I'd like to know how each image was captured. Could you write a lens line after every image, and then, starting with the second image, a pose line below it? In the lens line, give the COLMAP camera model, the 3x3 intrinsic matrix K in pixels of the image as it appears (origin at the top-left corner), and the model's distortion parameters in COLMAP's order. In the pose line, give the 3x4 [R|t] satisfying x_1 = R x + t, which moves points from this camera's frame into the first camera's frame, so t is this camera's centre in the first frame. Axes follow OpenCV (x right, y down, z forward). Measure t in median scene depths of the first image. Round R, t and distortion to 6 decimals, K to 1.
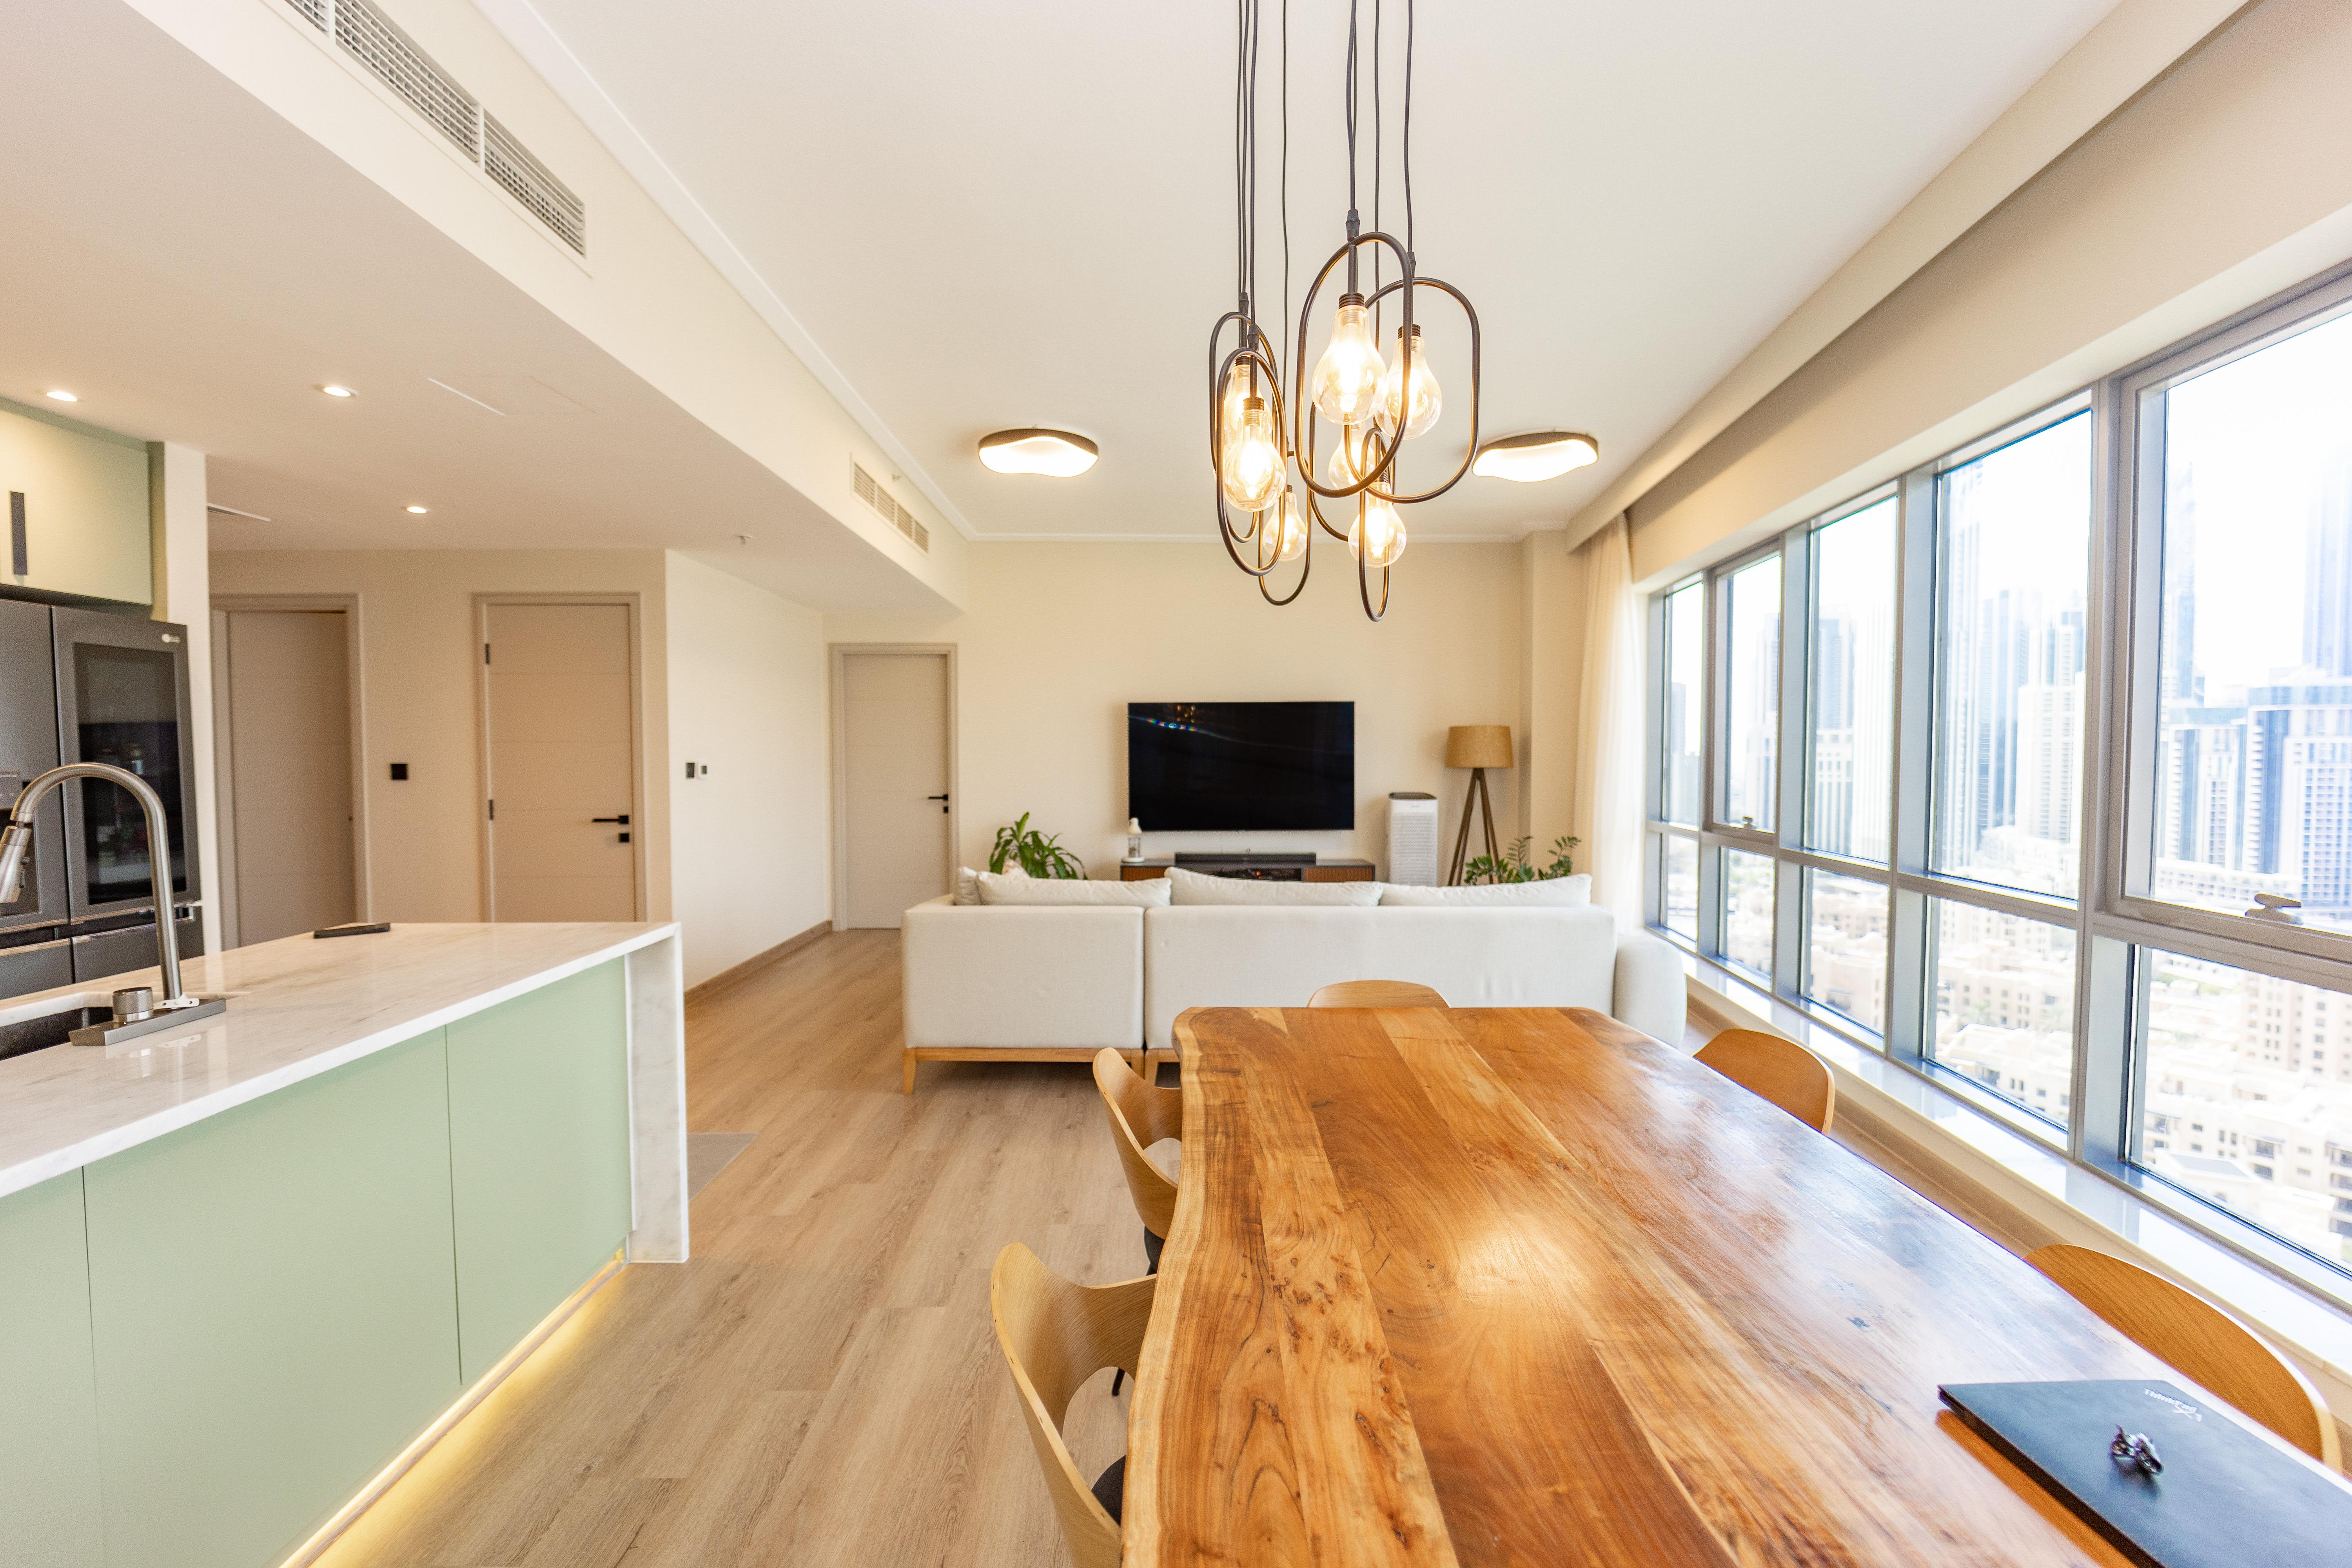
lens RADIAL K [[957.0, 0, 1176.0], [0, 957.0, 784.0], [0, 0, 1]] dist [-0.002495, -0.000429]
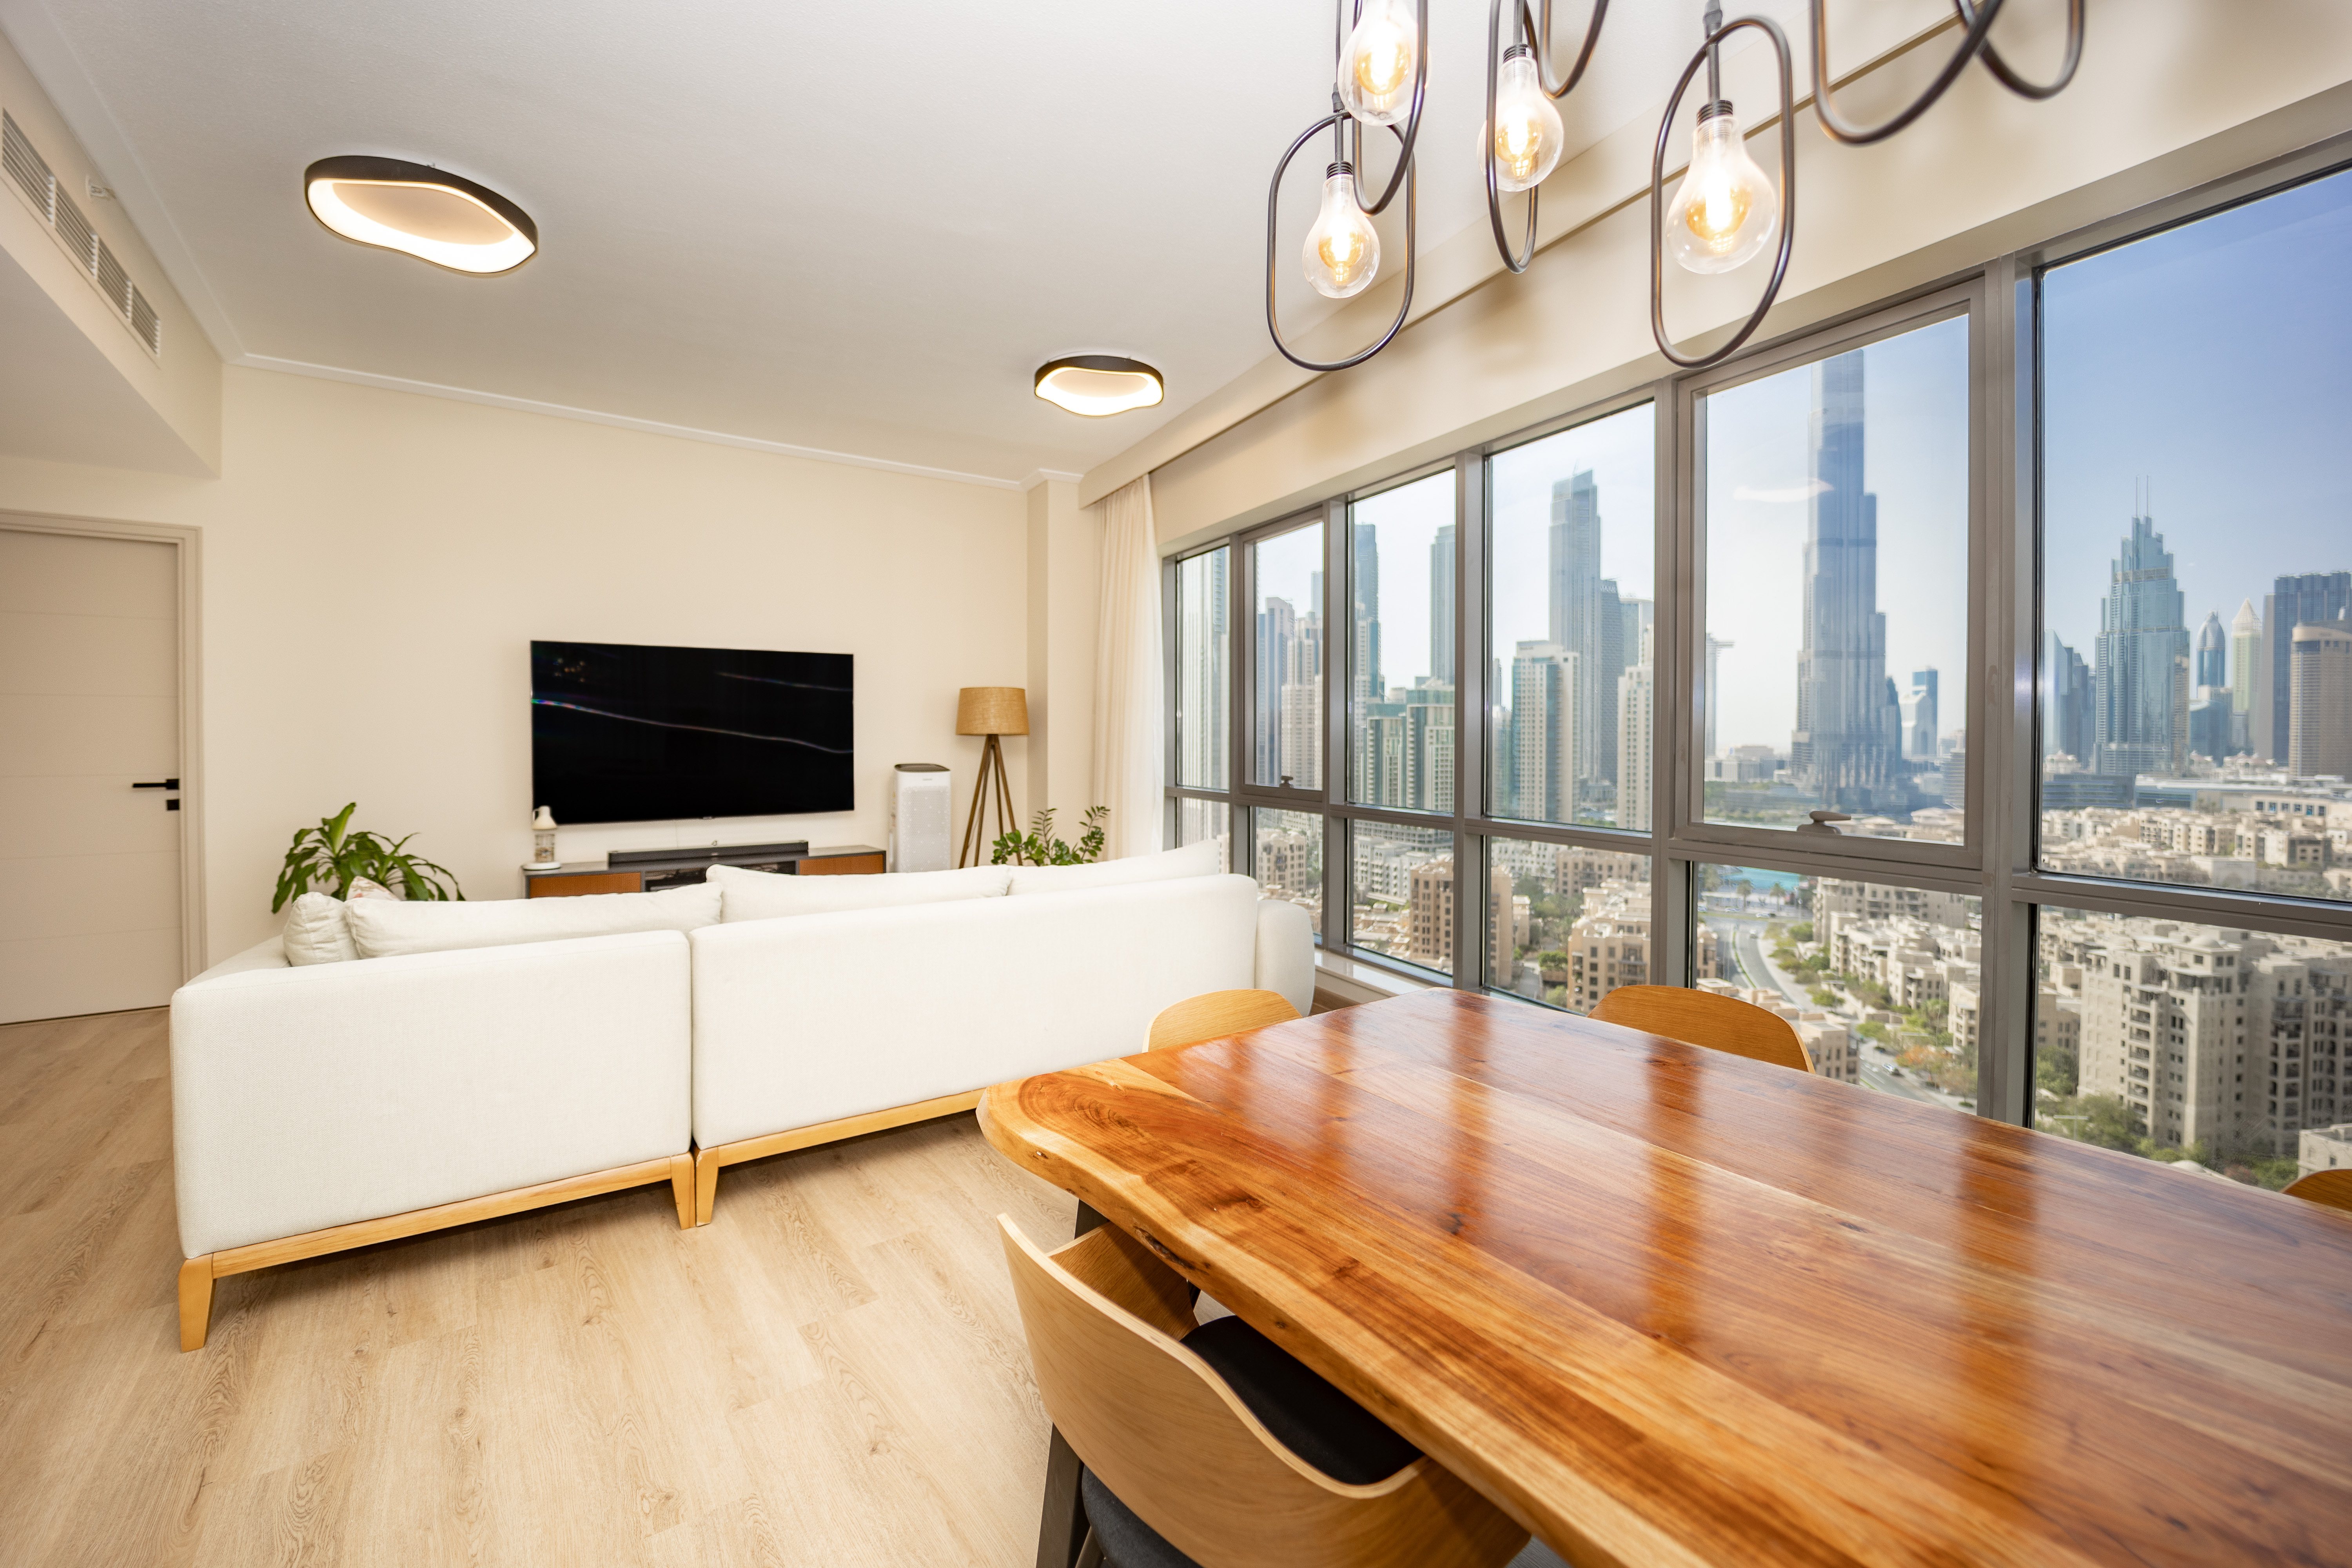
lens RADIAL K [[992.3, 0, 1178.5], [0, 992.3, 750.0], [0, 0, 1]] dist [-0.019805, -0.000005]
pose [[0.815261, -0.007637, 0.579043, -0.085548], [0.018607, 0.999742, -0.013012, 0.013652], [-0.578795, 0.021382, 0.815193, 0.157232]]
